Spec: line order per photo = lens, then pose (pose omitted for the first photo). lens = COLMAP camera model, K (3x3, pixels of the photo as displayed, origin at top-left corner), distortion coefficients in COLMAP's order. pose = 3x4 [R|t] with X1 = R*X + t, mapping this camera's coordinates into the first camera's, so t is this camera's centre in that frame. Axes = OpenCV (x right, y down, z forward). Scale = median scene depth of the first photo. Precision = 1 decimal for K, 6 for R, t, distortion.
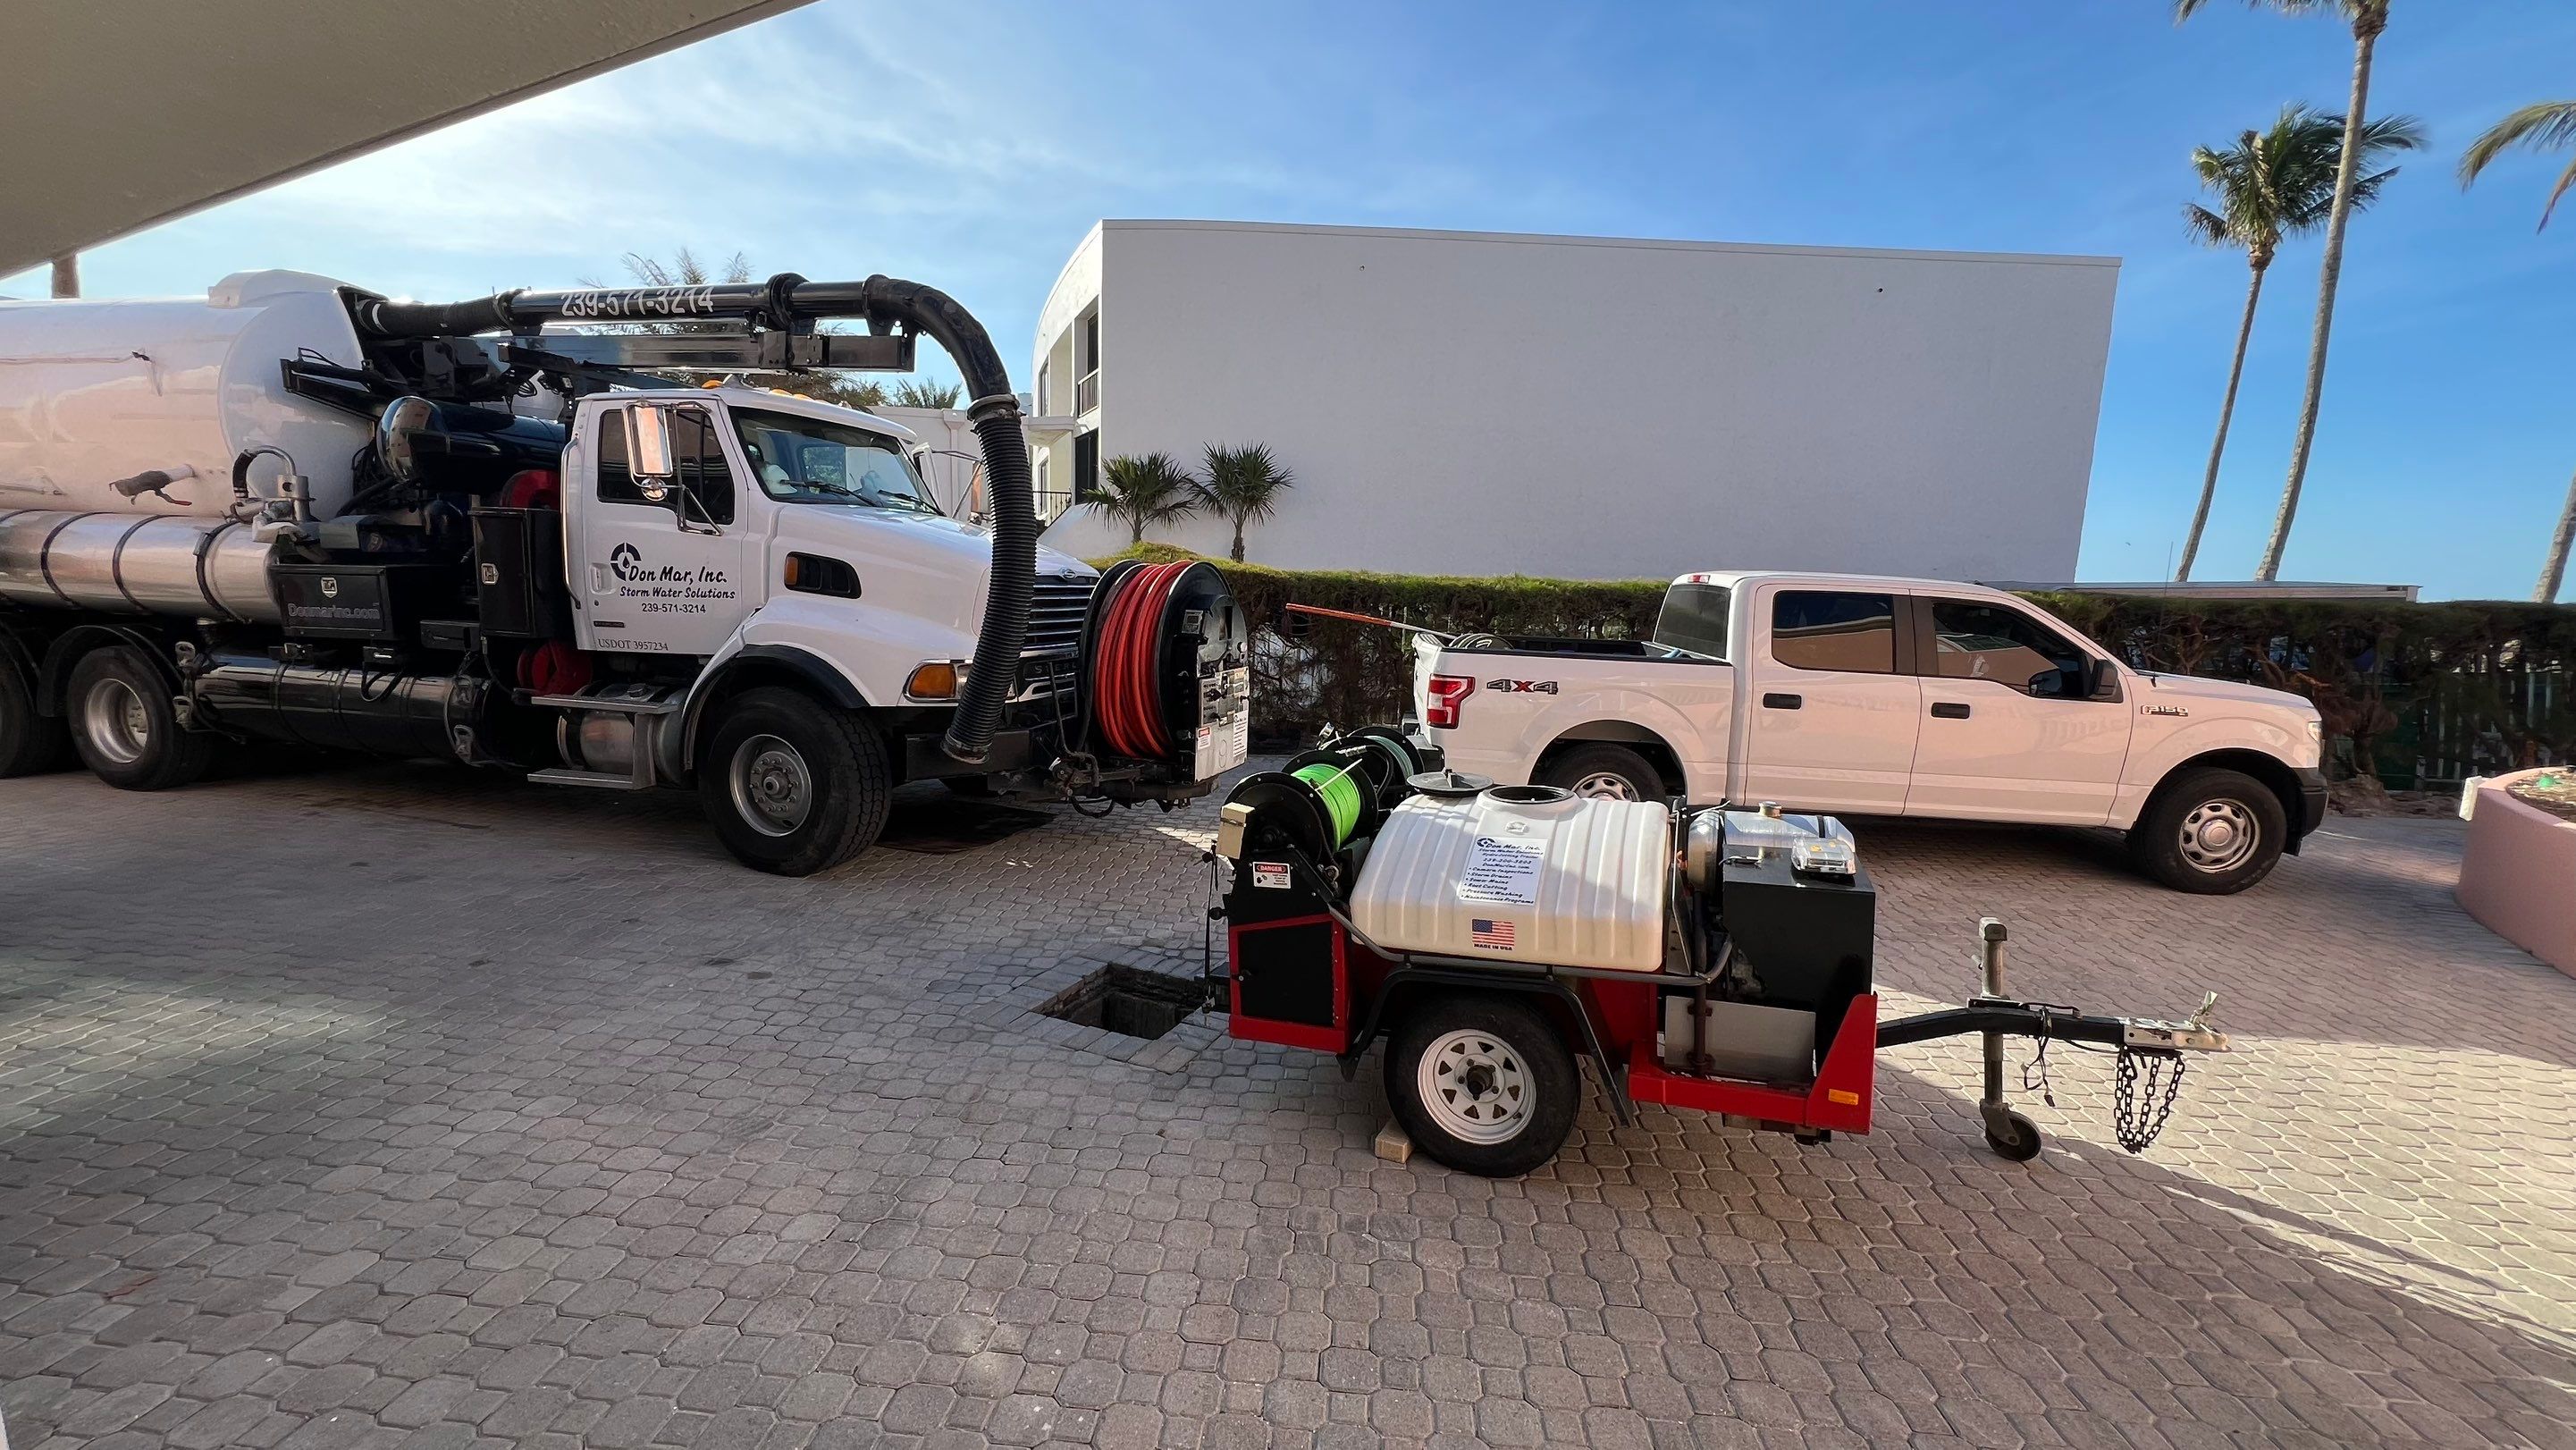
lens RADIAL K [[1024.7, 0, 1295.7], [0, 1024.7, 732.4], [0, 0, 1]] dist [-0.000730, -0.000112]
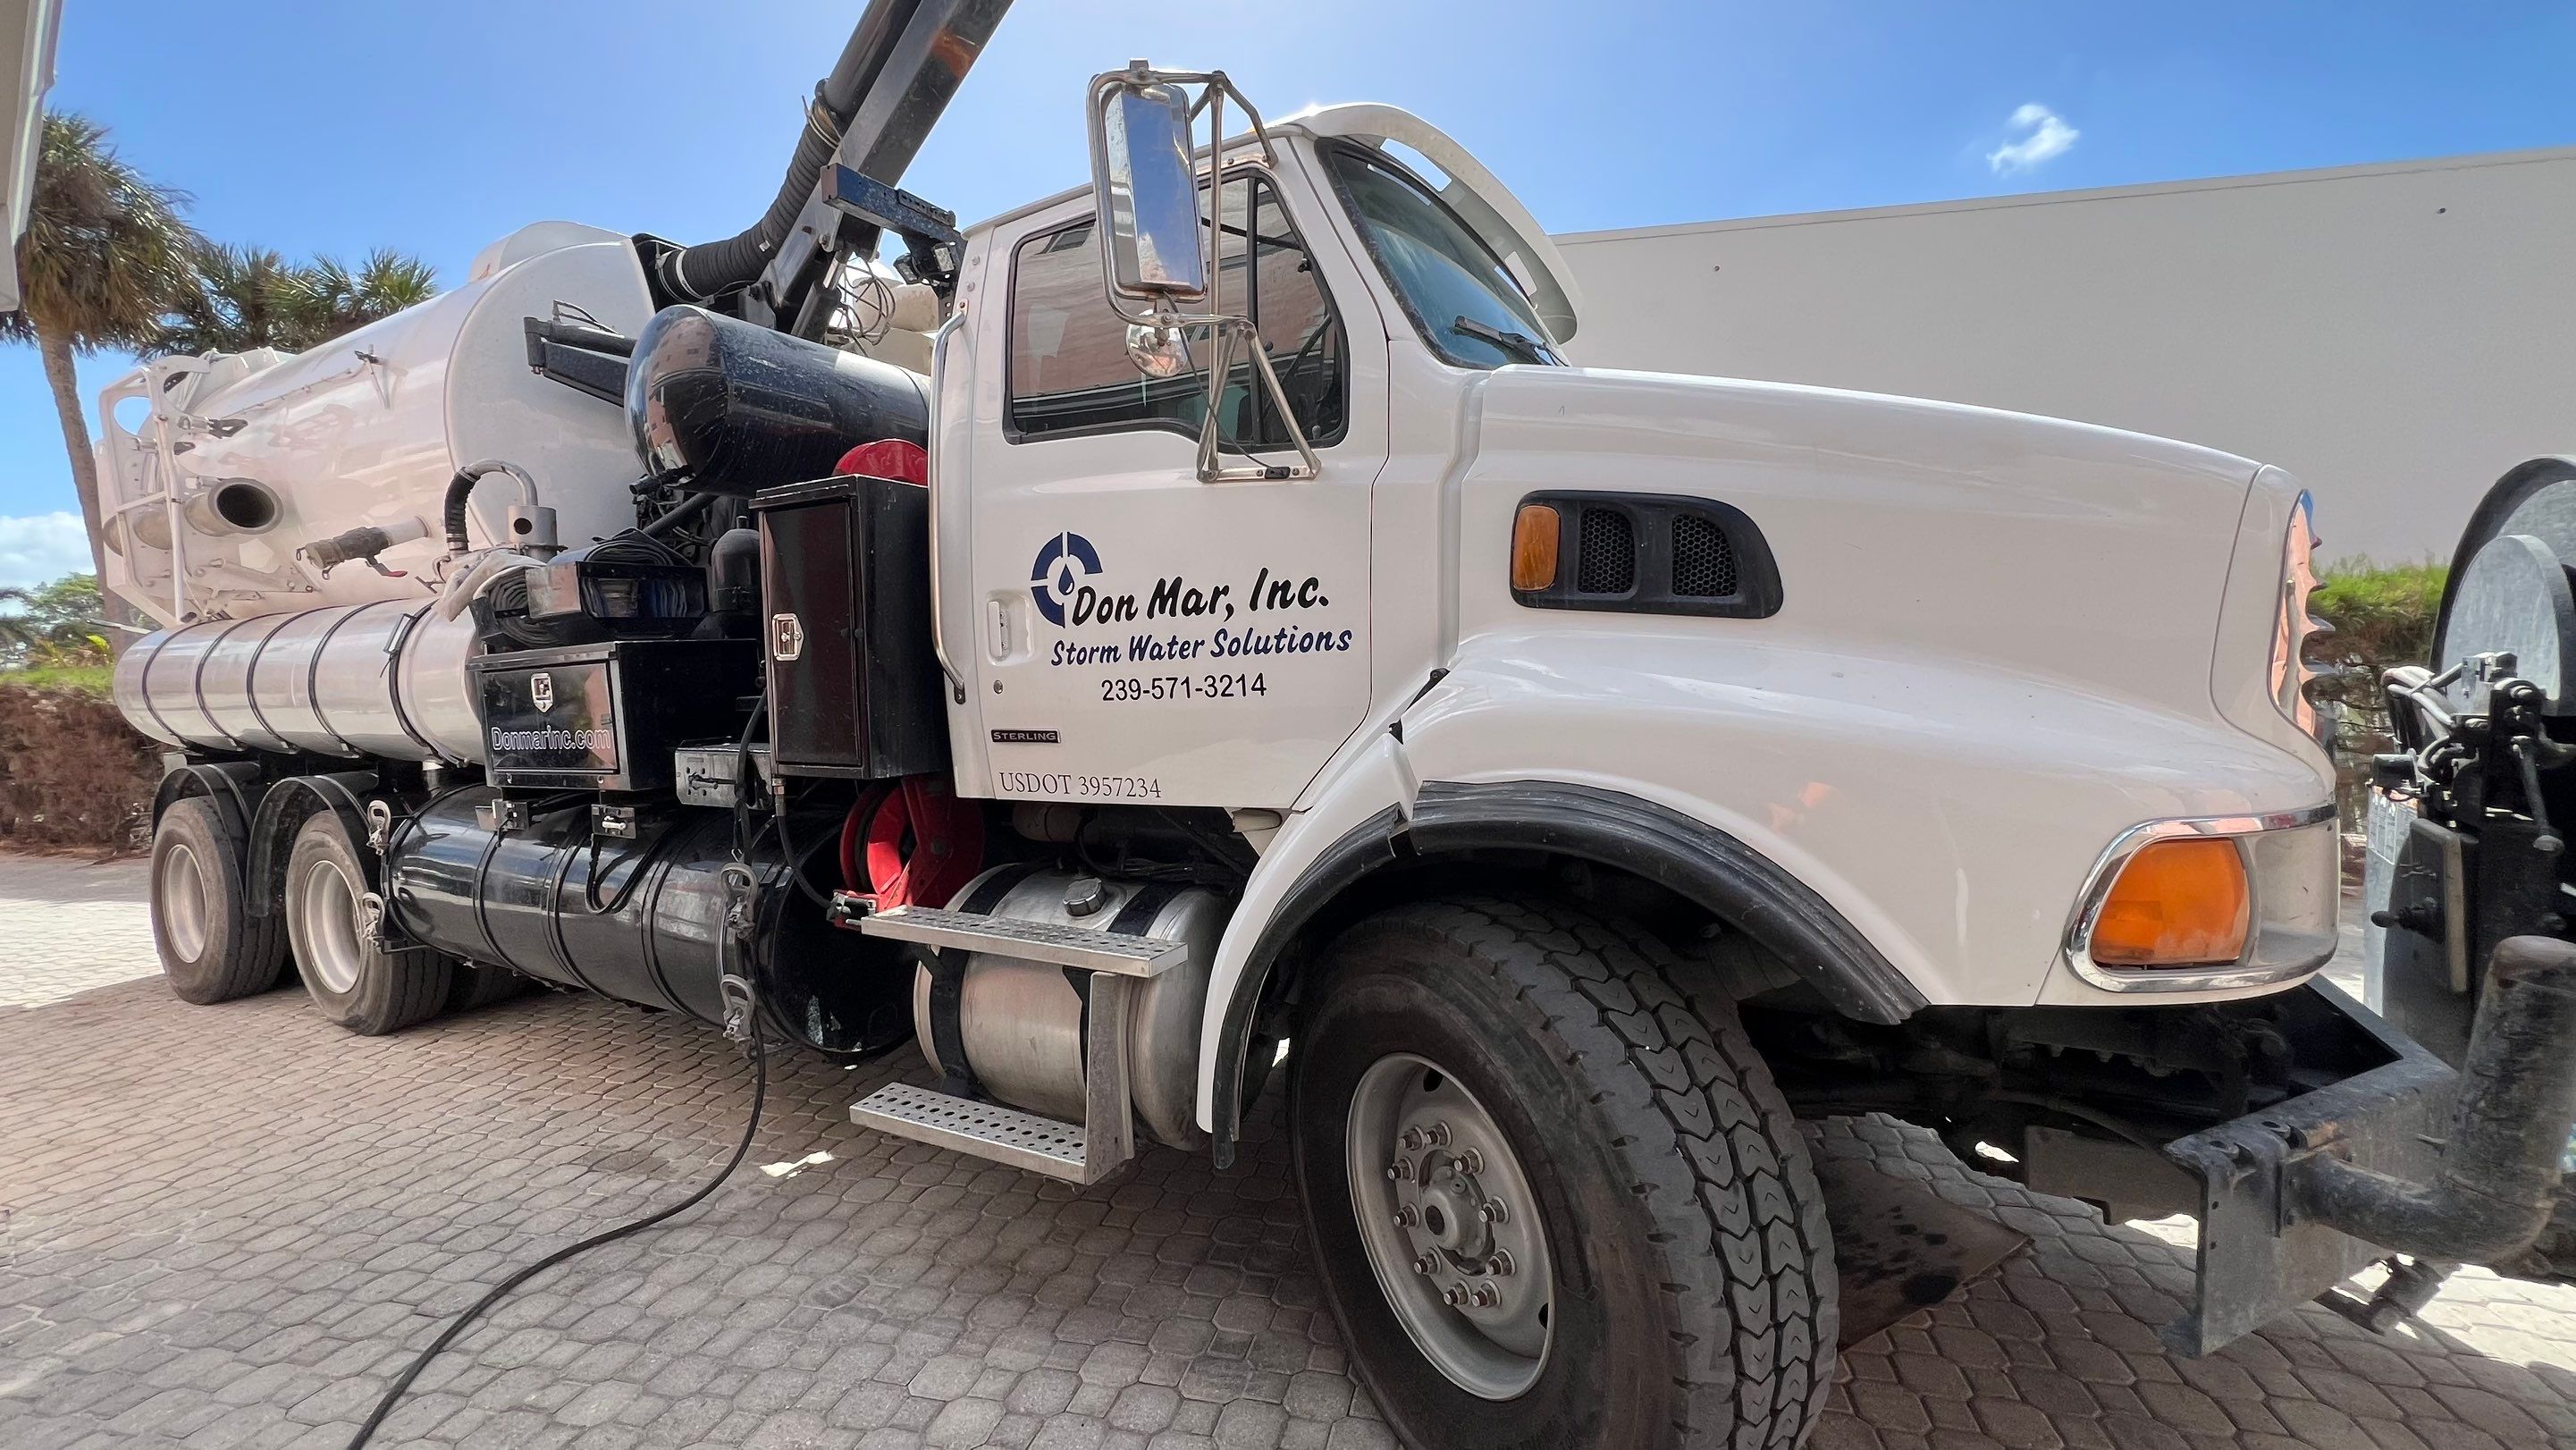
lens RADIAL K [[1024.7, 0, 1285.8], [0, 1024.7, 717.7], [0, 0, 1]] dist [-0.000730, -0.000112]
pose [[0.958705, -0.051624, -0.279679, -0.458684], [0.022530, 0.994083, -0.106261, -0.068265], [0.283509, 0.095572, 0.954195, 0.642512]]
